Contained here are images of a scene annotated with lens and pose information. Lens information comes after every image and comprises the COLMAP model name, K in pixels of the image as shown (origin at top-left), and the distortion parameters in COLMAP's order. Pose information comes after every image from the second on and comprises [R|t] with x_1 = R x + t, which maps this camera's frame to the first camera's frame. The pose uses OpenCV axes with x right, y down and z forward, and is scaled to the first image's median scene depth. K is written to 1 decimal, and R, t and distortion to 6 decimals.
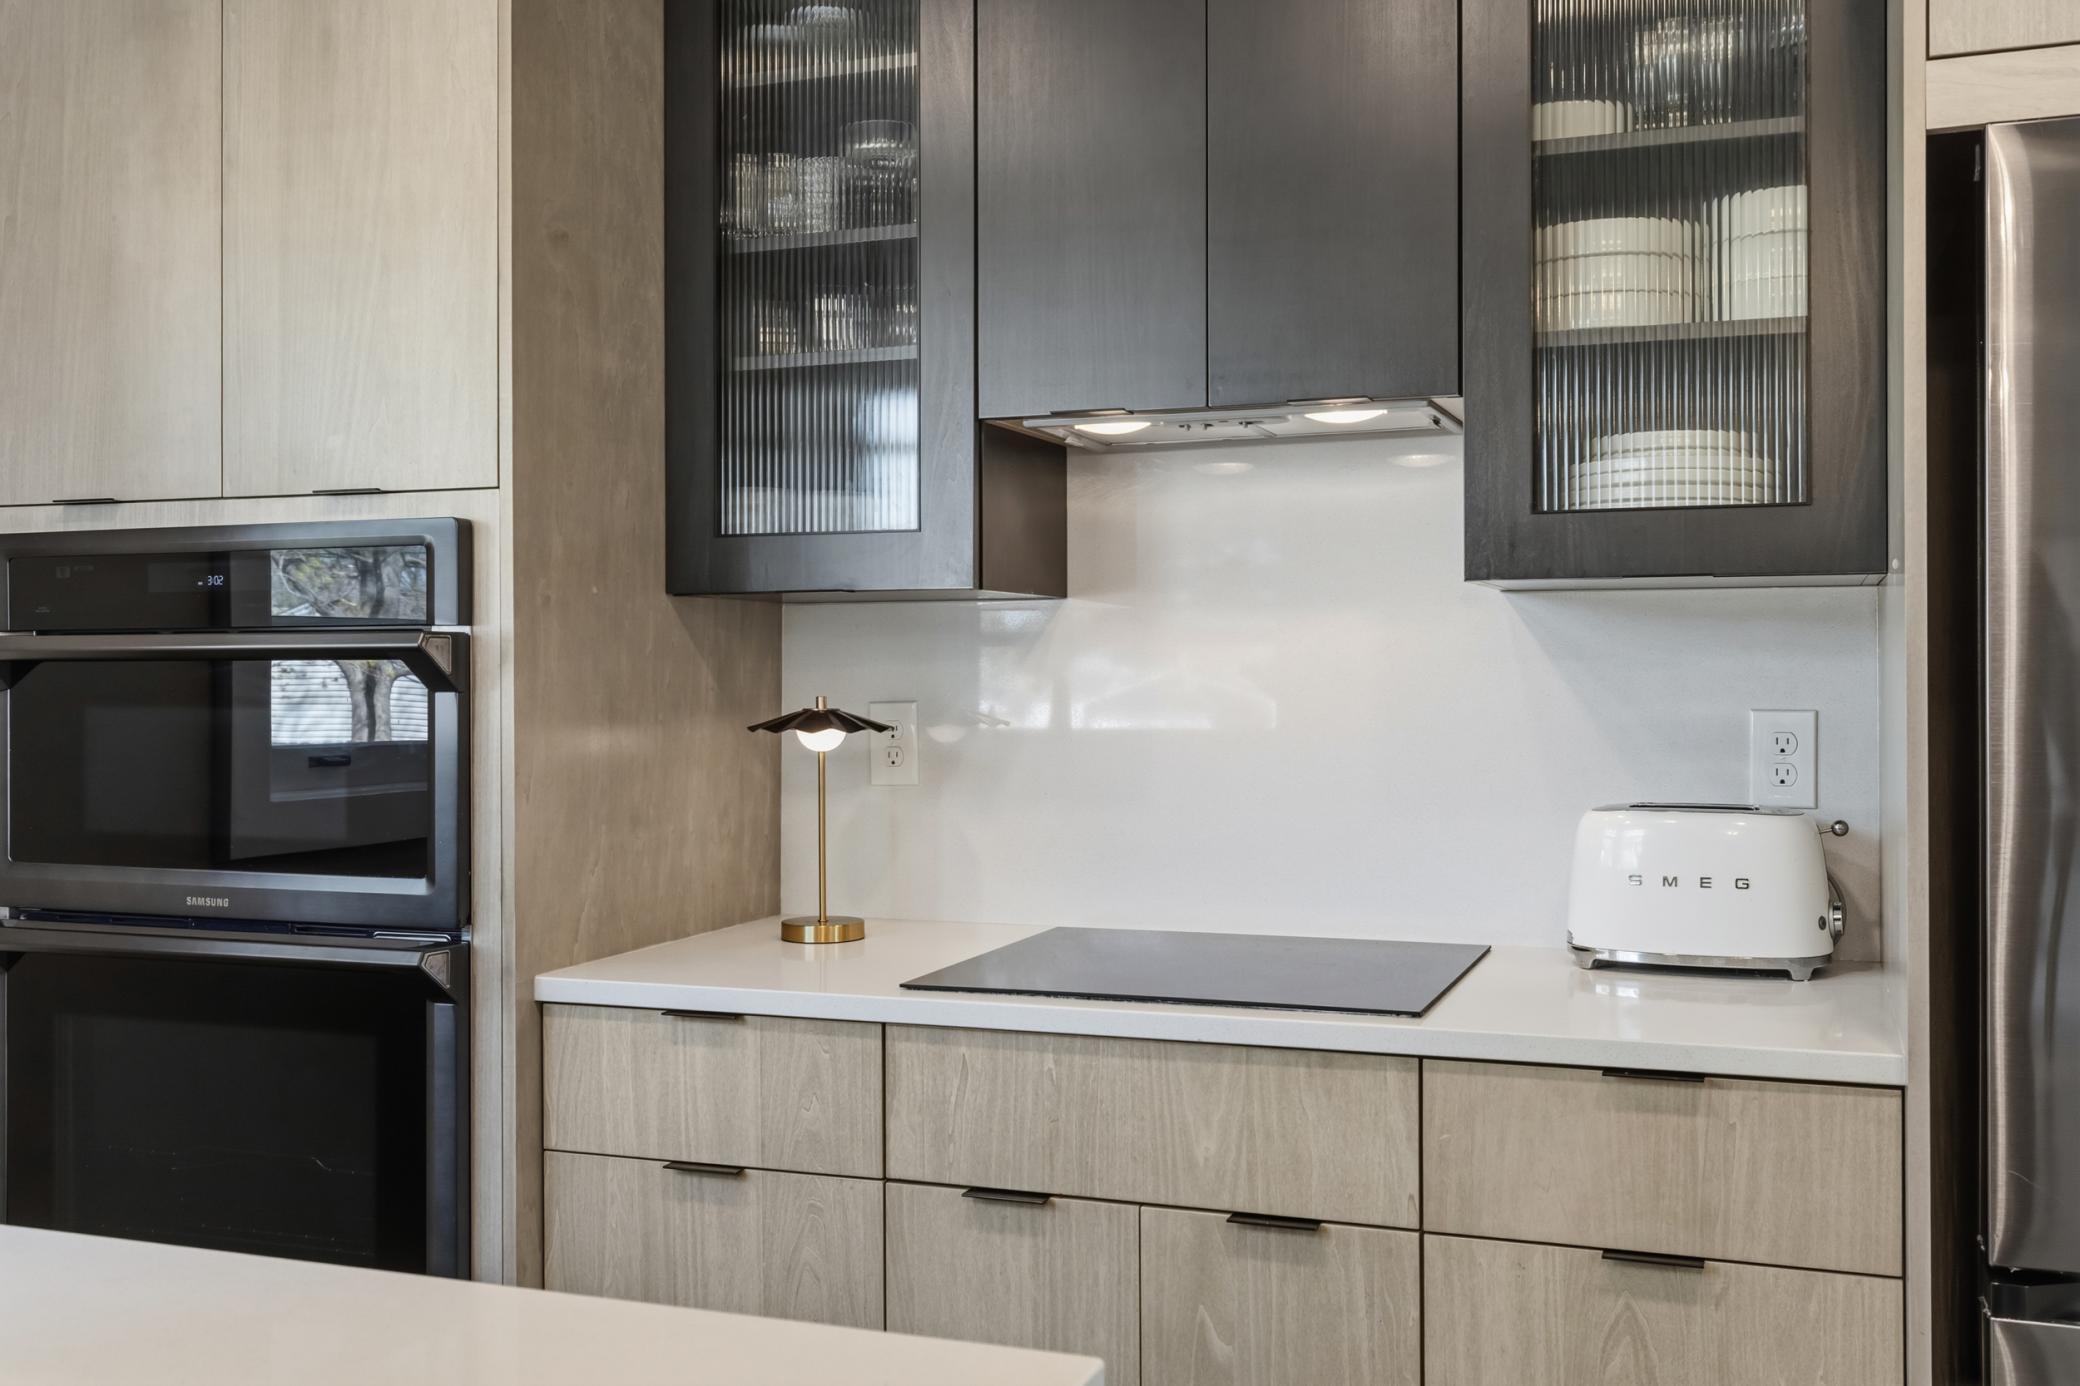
lens RADIAL K [[2004.9, 0, 1030.0], [0, 2004.9, 665.6], [0, 0, 1]] dist [0.006998, 0.000000]
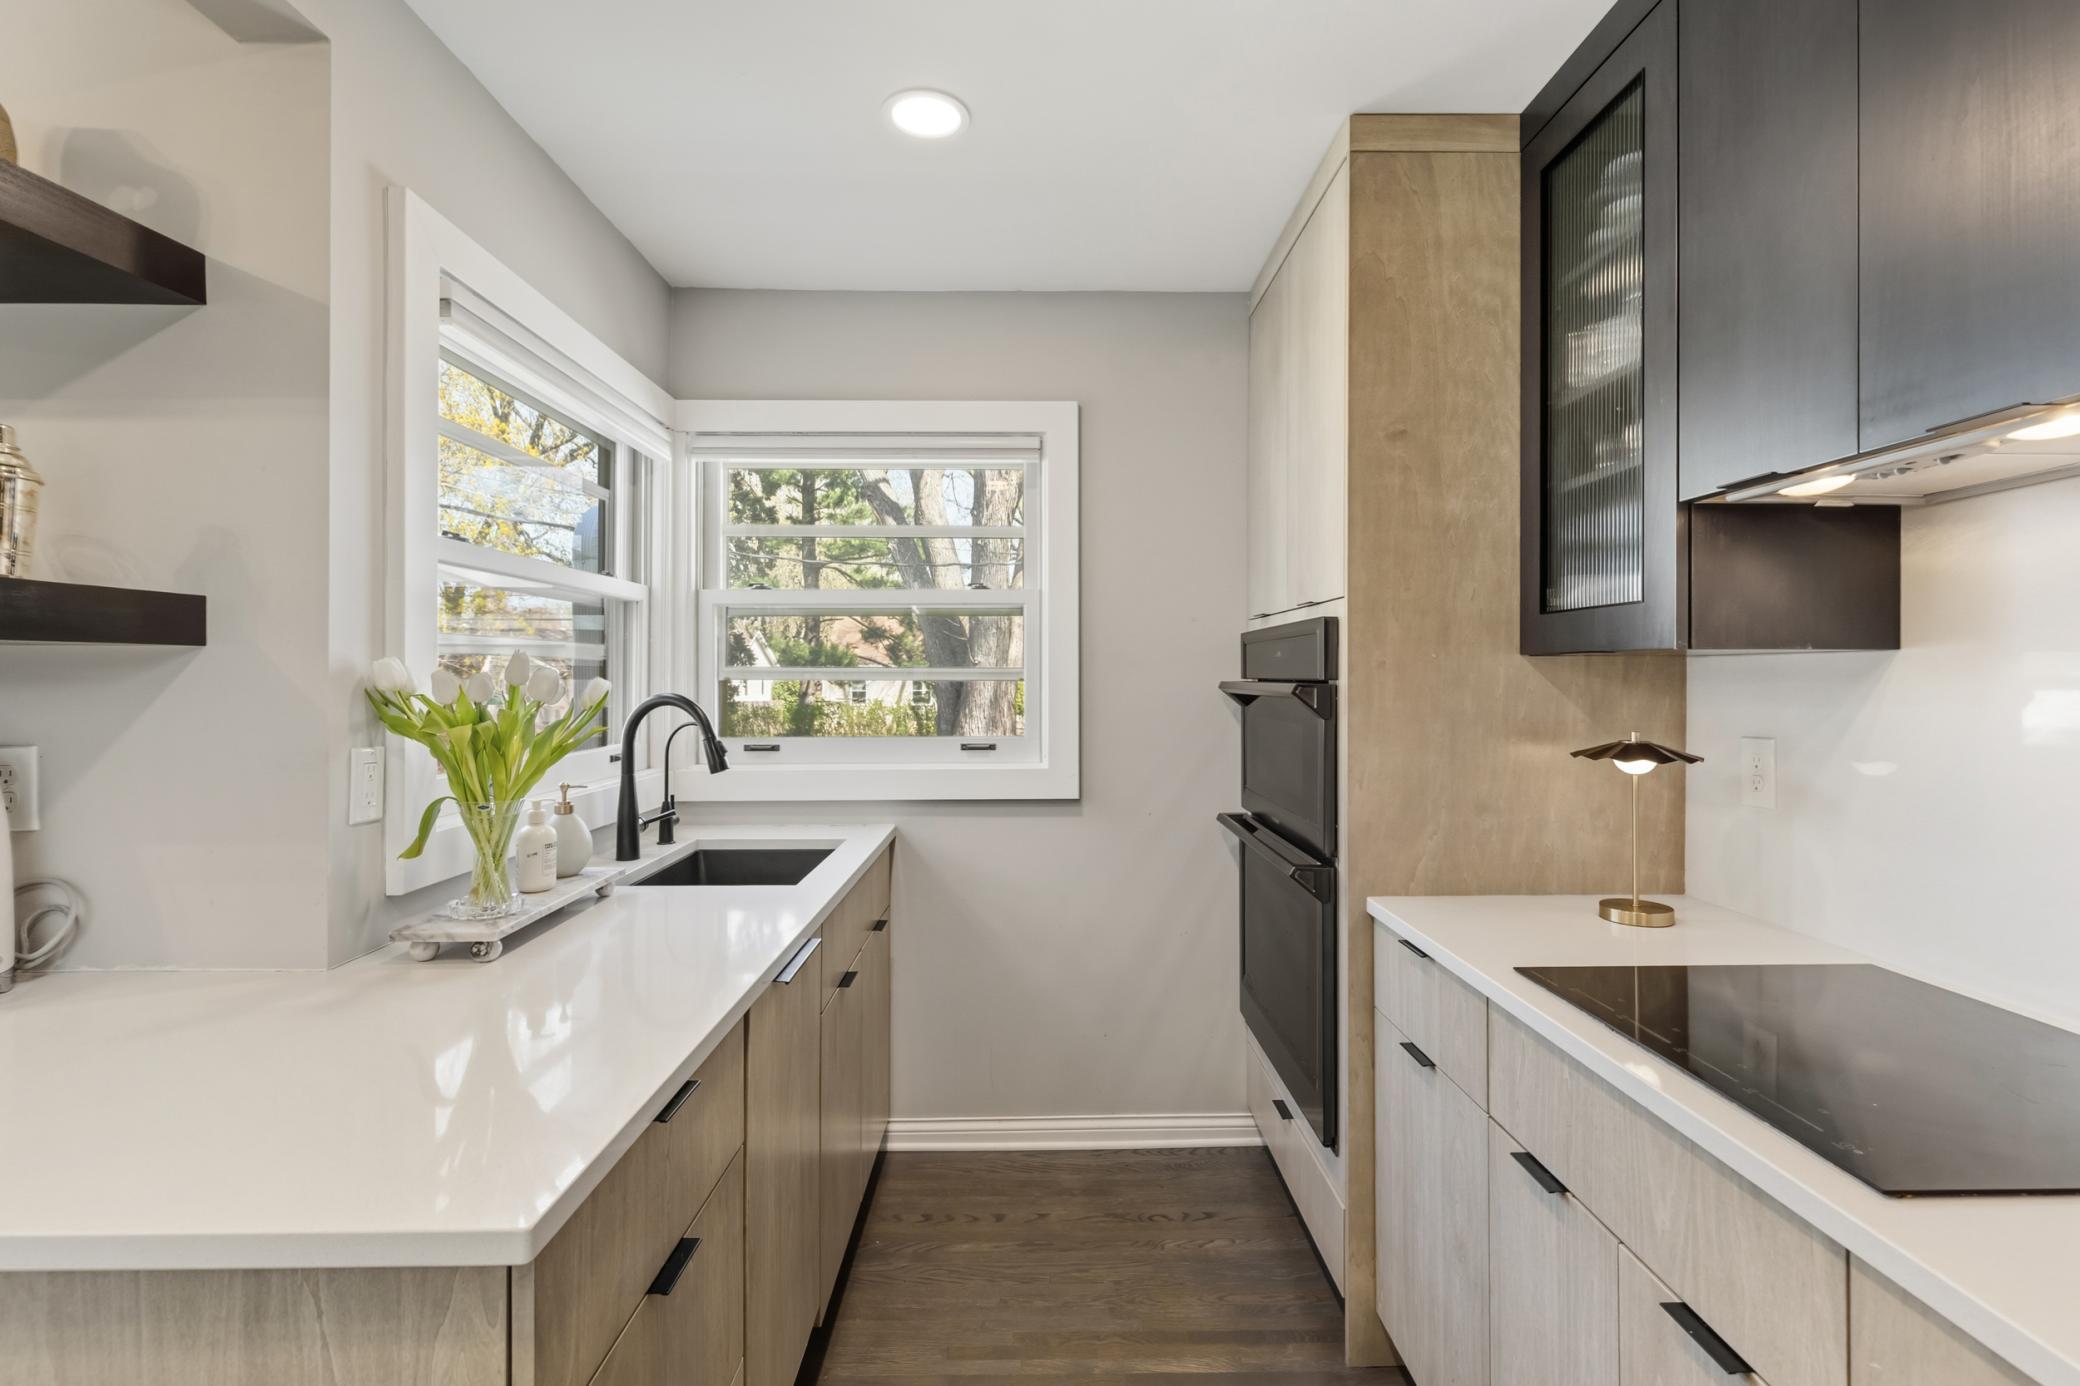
lens RADIAL K [[940.9, 0, 1052.9], [0, 940.9, 665.2], [0, 0, 1]] dist [0.000960, -0.000203]
pose [[0.364561, -0.006005, -0.931160, 0.363900], [0.002651, 0.999982, -0.005410, -0.028277], [0.931176, -0.000496, 0.364570, 0.484737]]
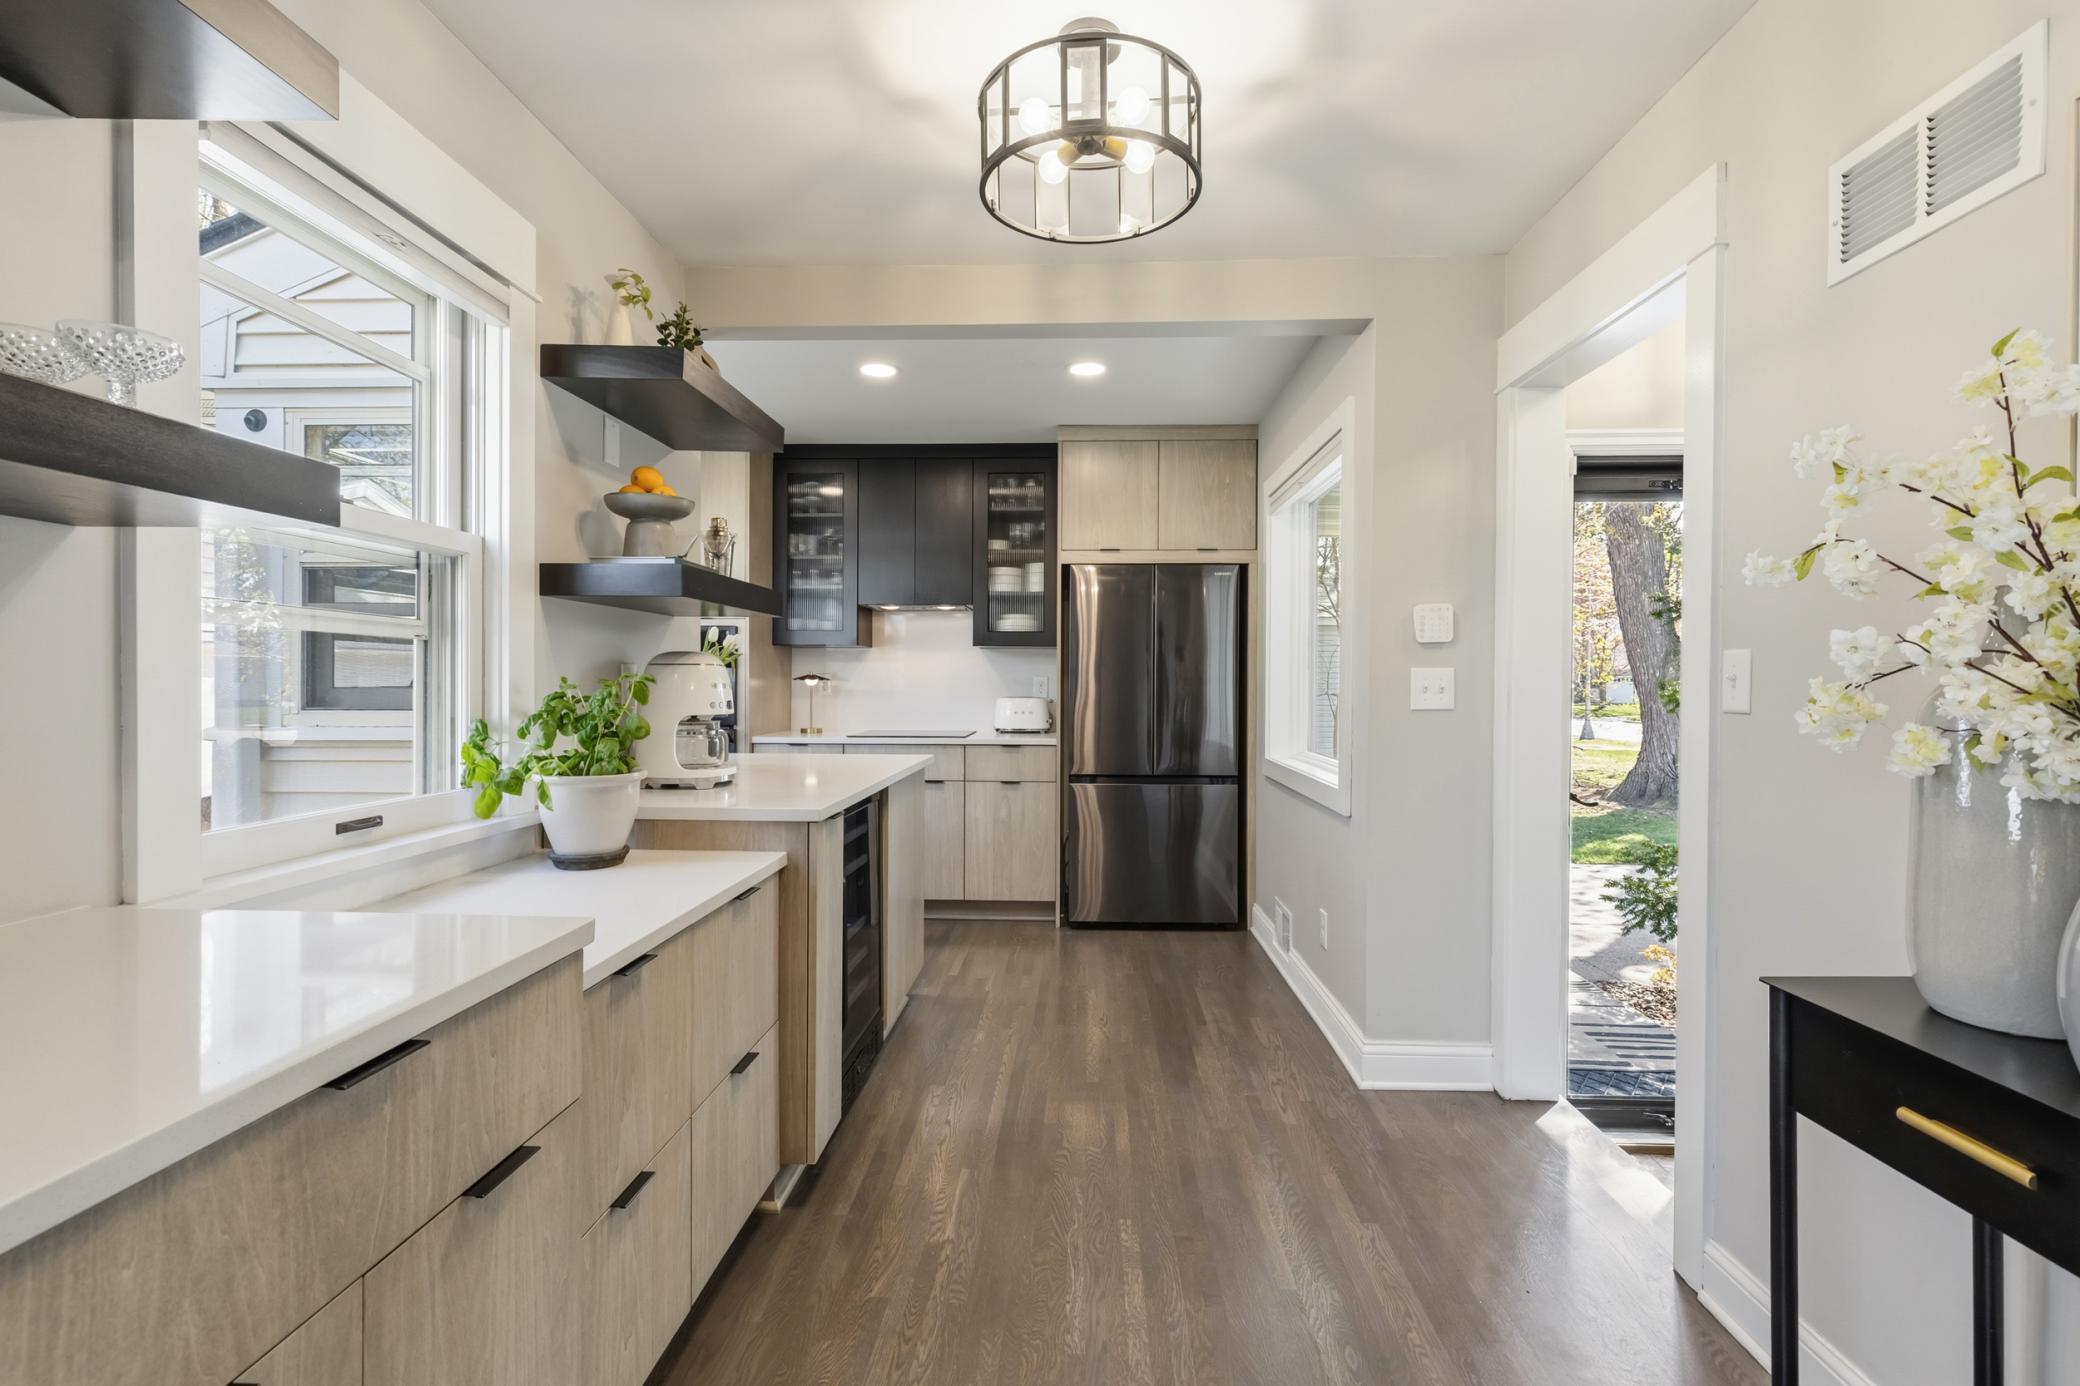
lens RADIAL K [[940.9, 0, 1051.8], [0, 940.9, 687.1], [0, 0, 1]] dist [0.000960, -0.000203]
pose [[0.946253, 0.006379, 0.323363, -0.287311], [-0.008850, 0.999942, 0.006174, 0.034303], [-0.323305, -0.008704, 0.946255, -1.019327]]
